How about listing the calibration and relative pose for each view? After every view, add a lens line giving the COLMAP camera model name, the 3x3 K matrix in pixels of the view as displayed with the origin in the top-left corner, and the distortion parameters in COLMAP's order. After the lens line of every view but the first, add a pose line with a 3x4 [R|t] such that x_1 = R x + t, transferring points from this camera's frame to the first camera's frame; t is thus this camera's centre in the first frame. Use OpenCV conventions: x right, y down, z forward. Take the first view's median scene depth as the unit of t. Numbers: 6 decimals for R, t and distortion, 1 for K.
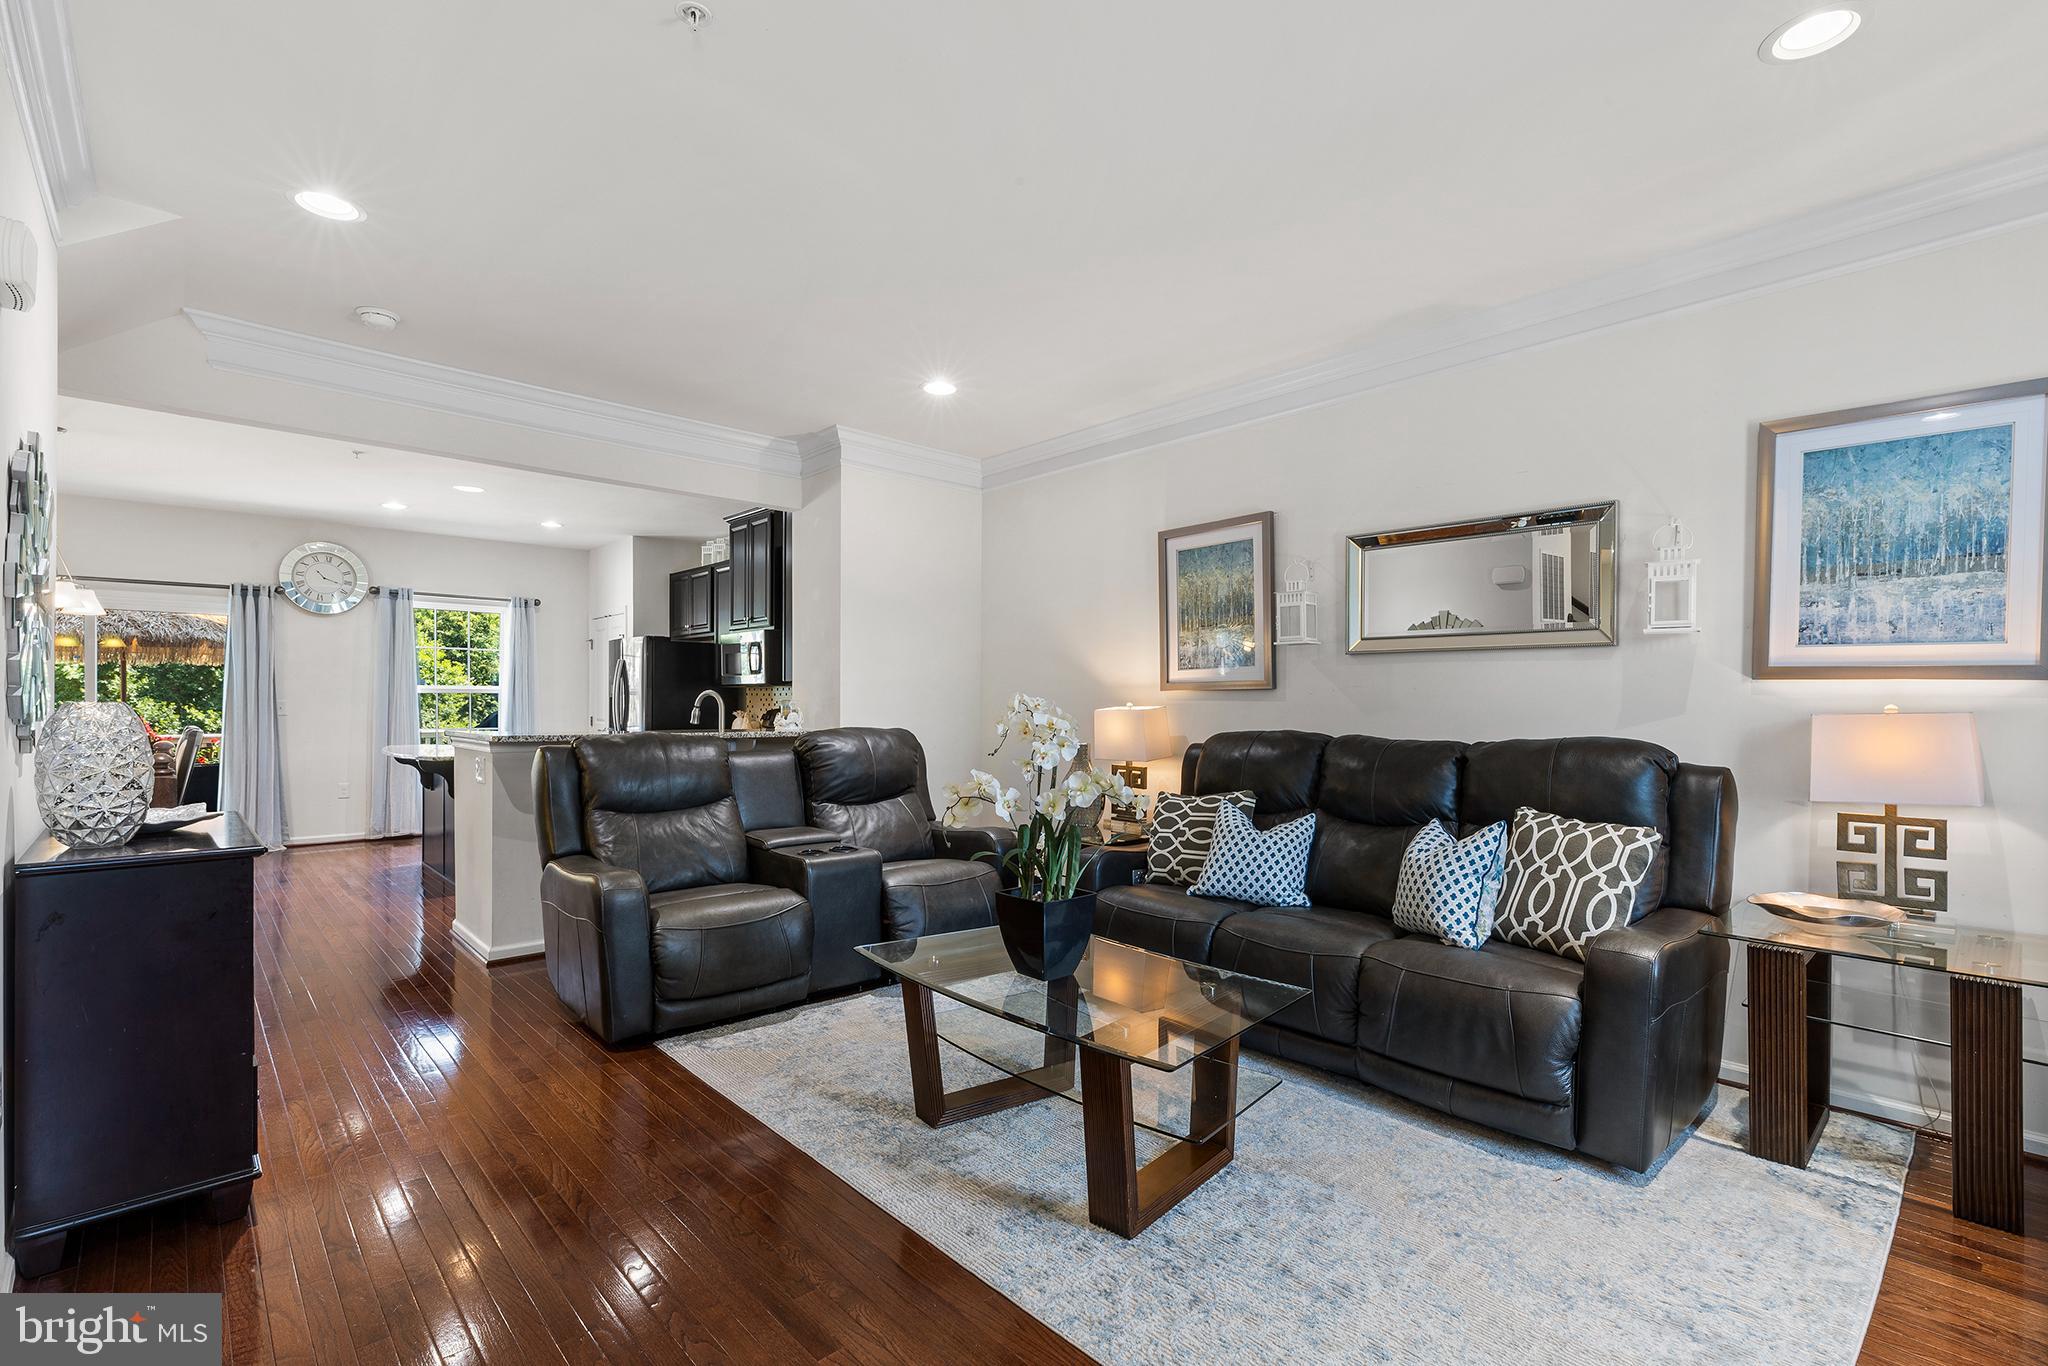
lens RADIAL K [[870.0, 0, 1124.6], [0, 870.0, 695.6], [0, 0, 1]] dist [-0.046816, -0.000277]
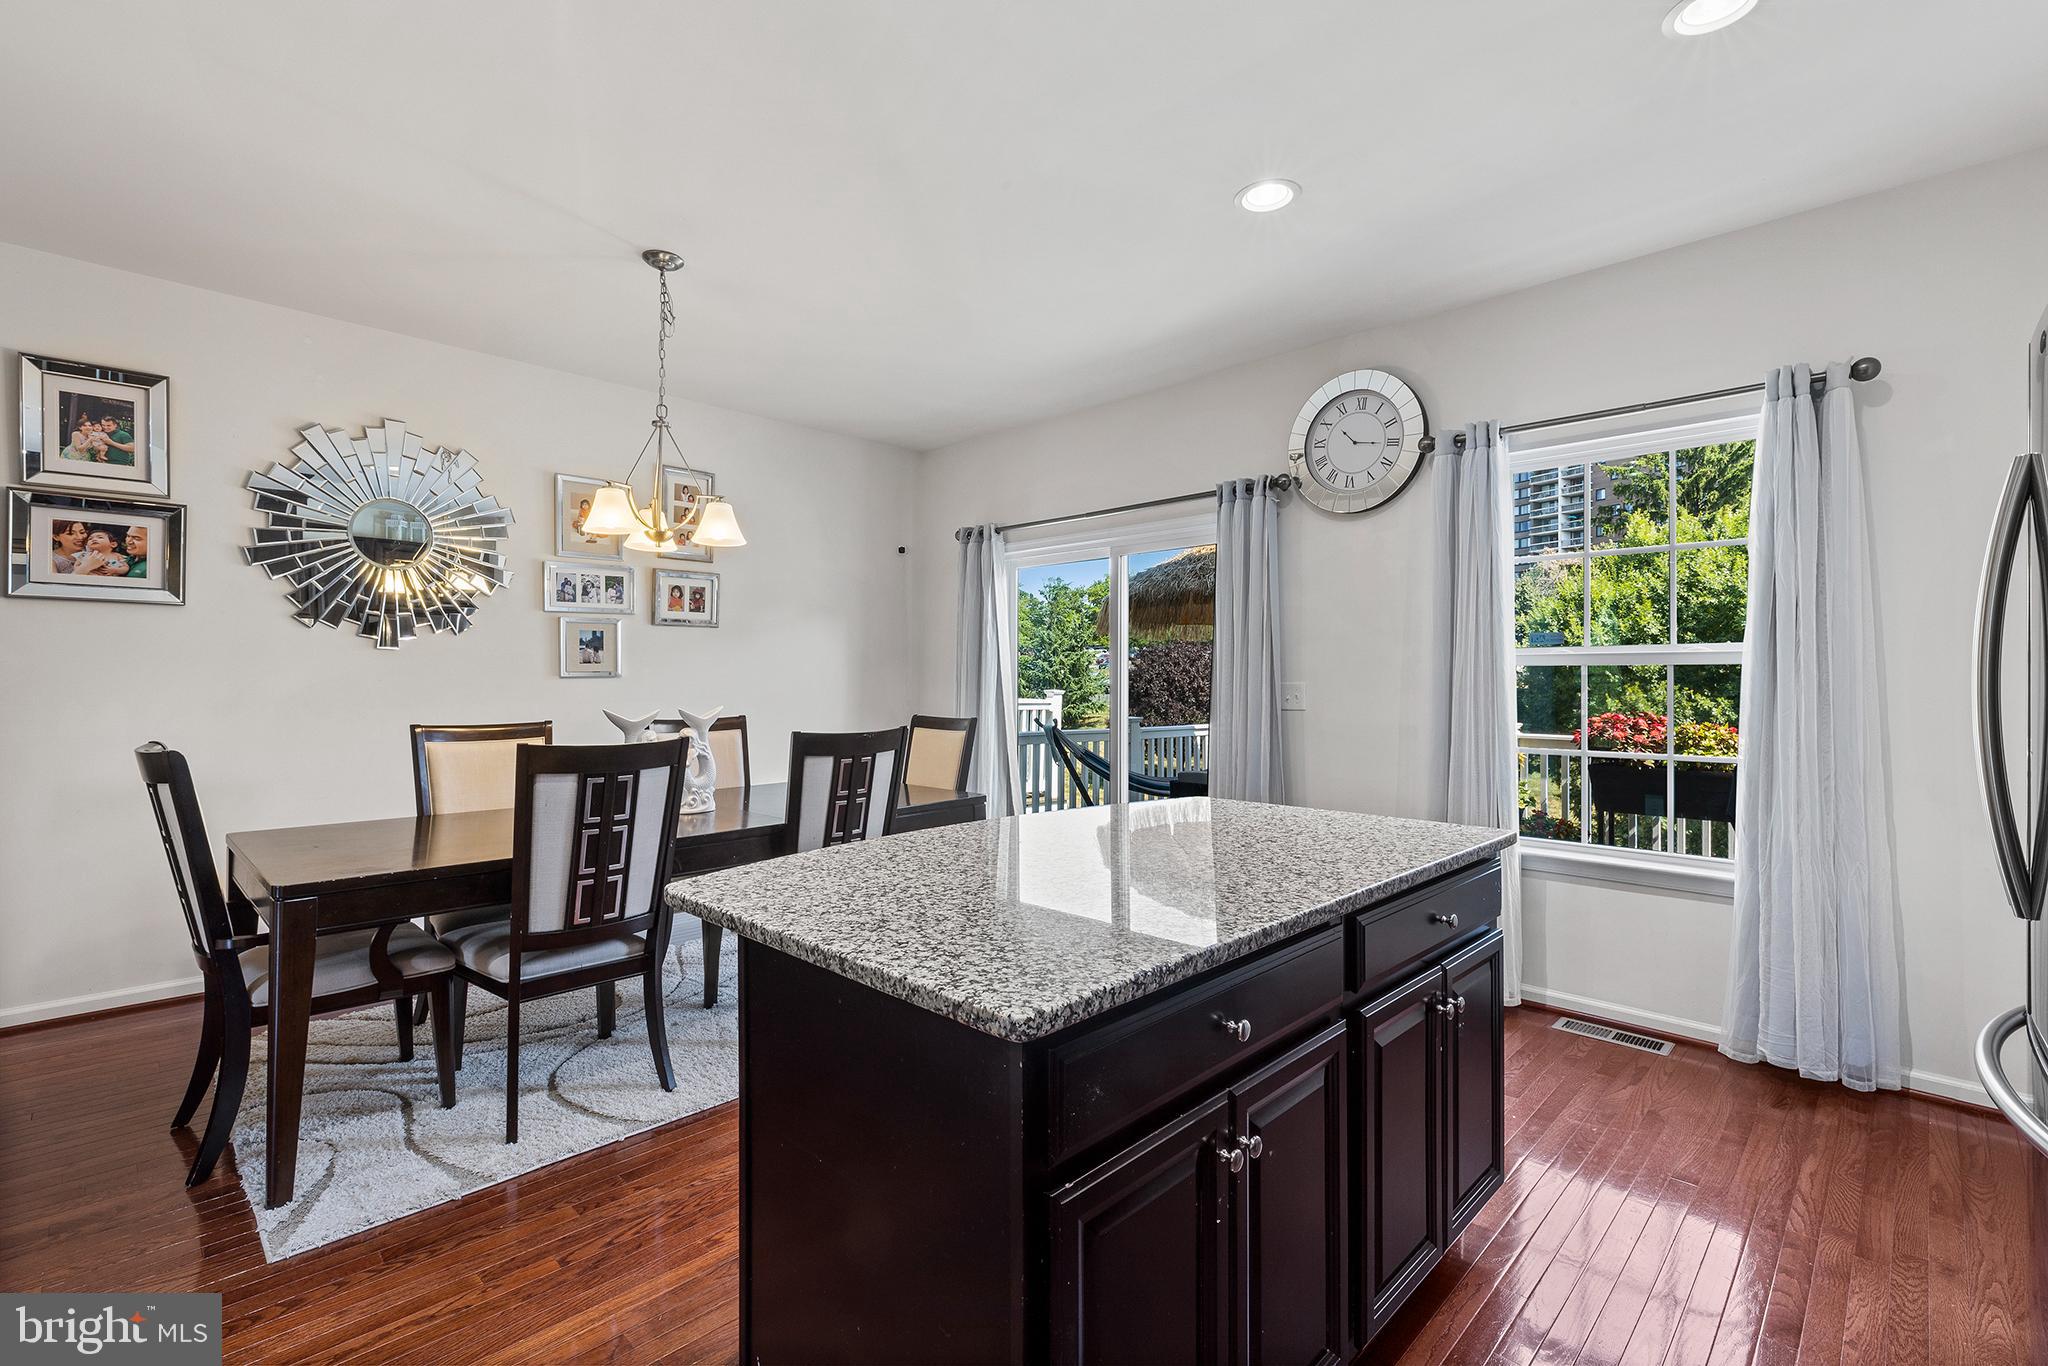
lens RADIAL K [[911.1, 0, 1023.9], [0, 911.1, 676.2], [0, 0, 1]] dist [0.003289, 0.000121]
pose [[-0.049862, -0.005800, -0.998739, -0.410233], [-0.000566, 0.999983, -0.005779, 0.005364], [0.998756, 0.000277, -0.049864, 0.856963]]
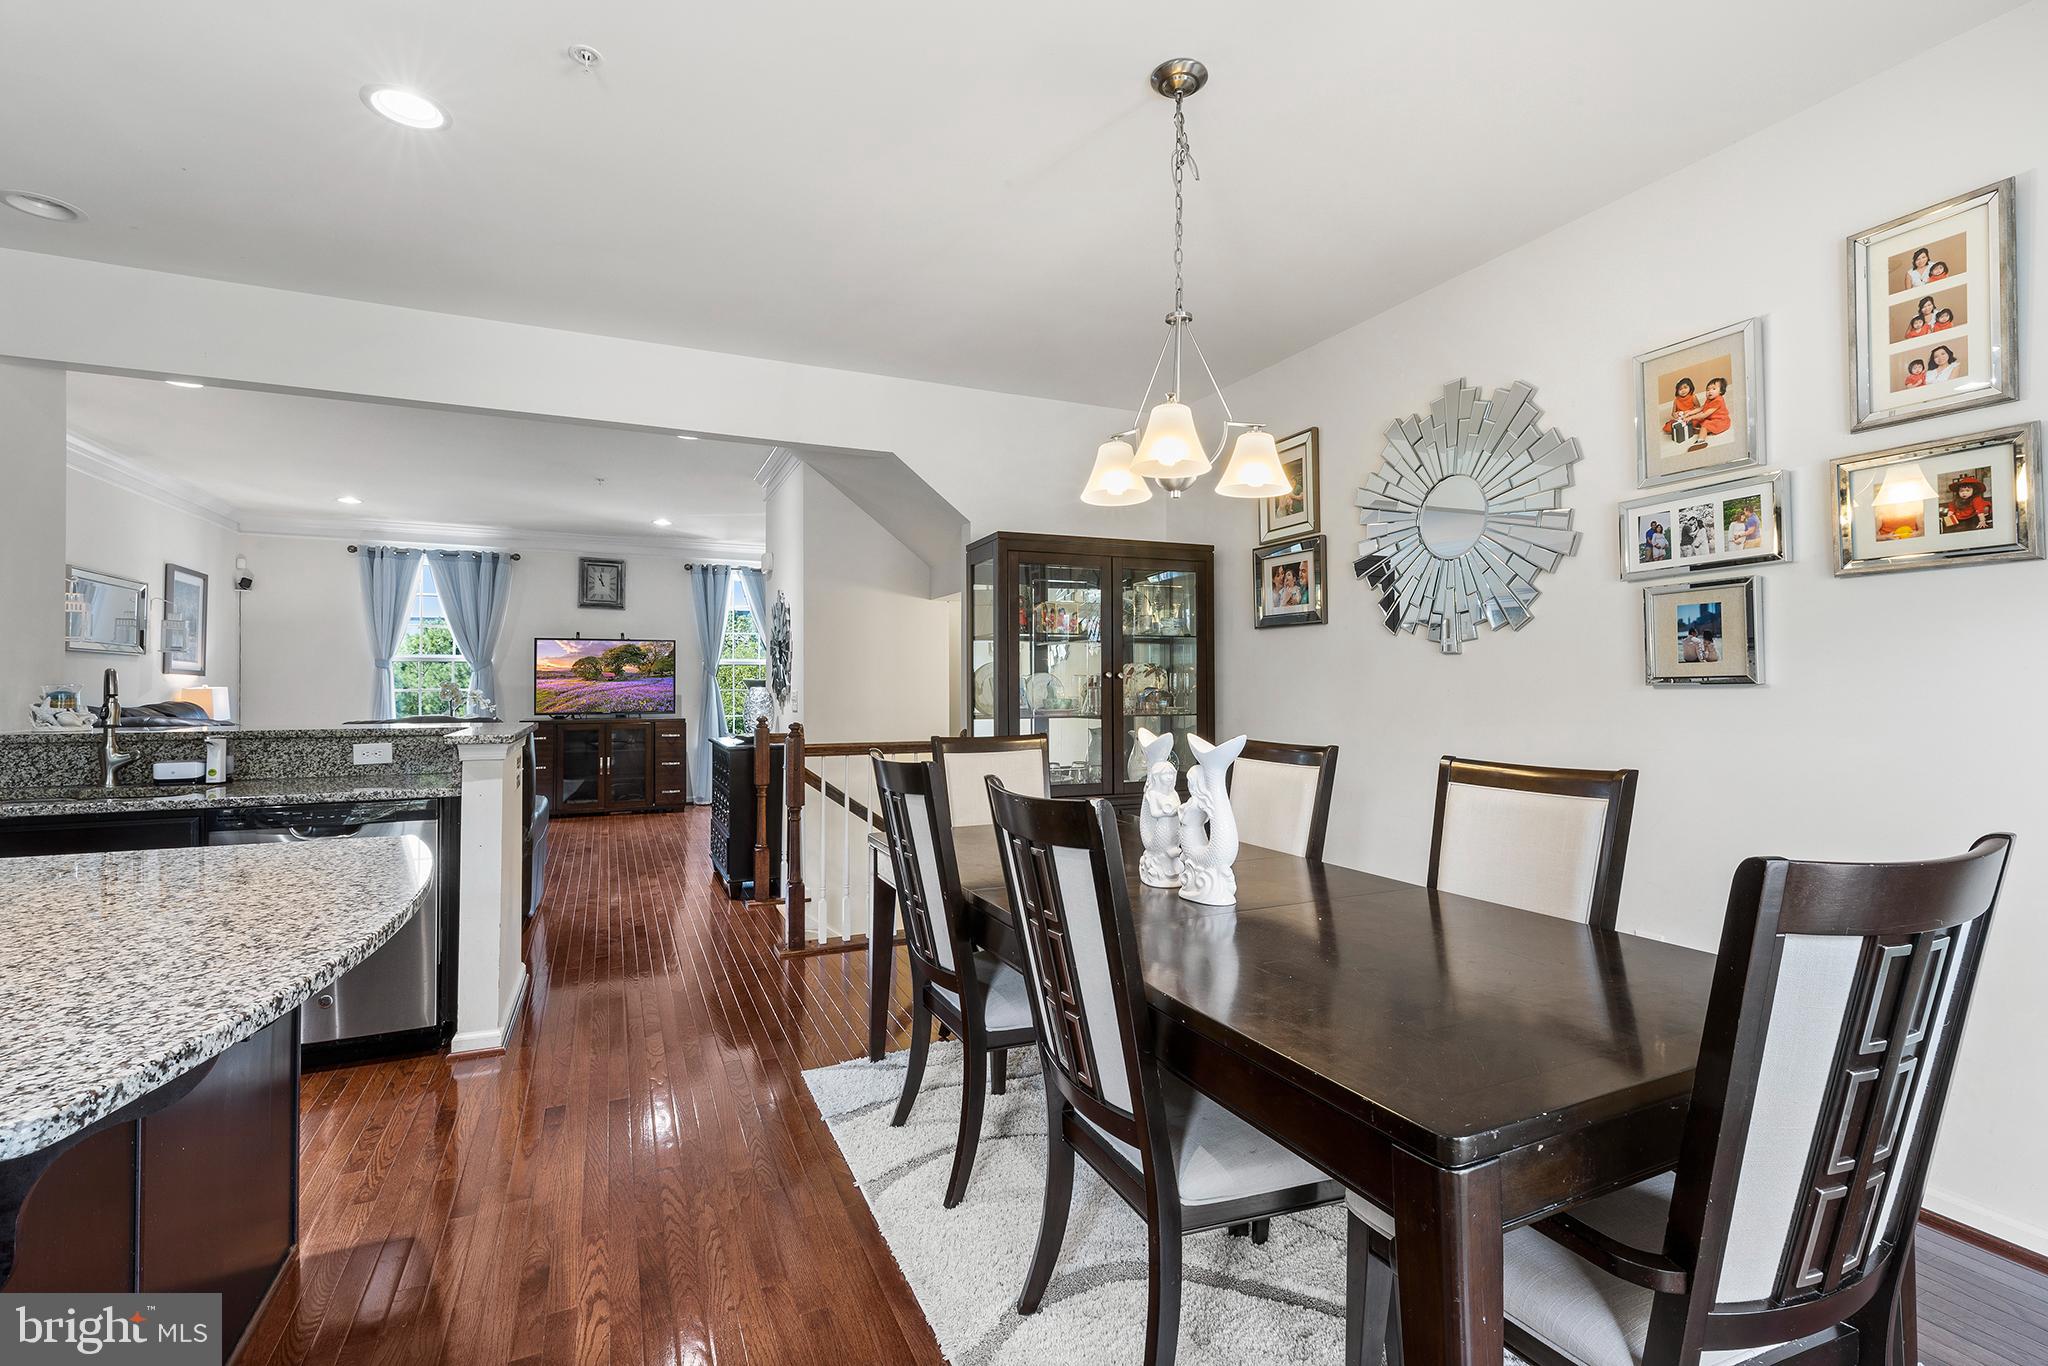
lens RADIAL K [[911.1, 0, 1023.9], [0, 911.1, 676.2], [0, 0, 1]] dist [0.003289, 0.000121]
pose [[-0.917304, 0.001533, 0.398185, -0.959049], [-0.003276, 0.999930, -0.011397, 0.003362], [-0.398174, -0.011759, -0.917234, 0.966302]]
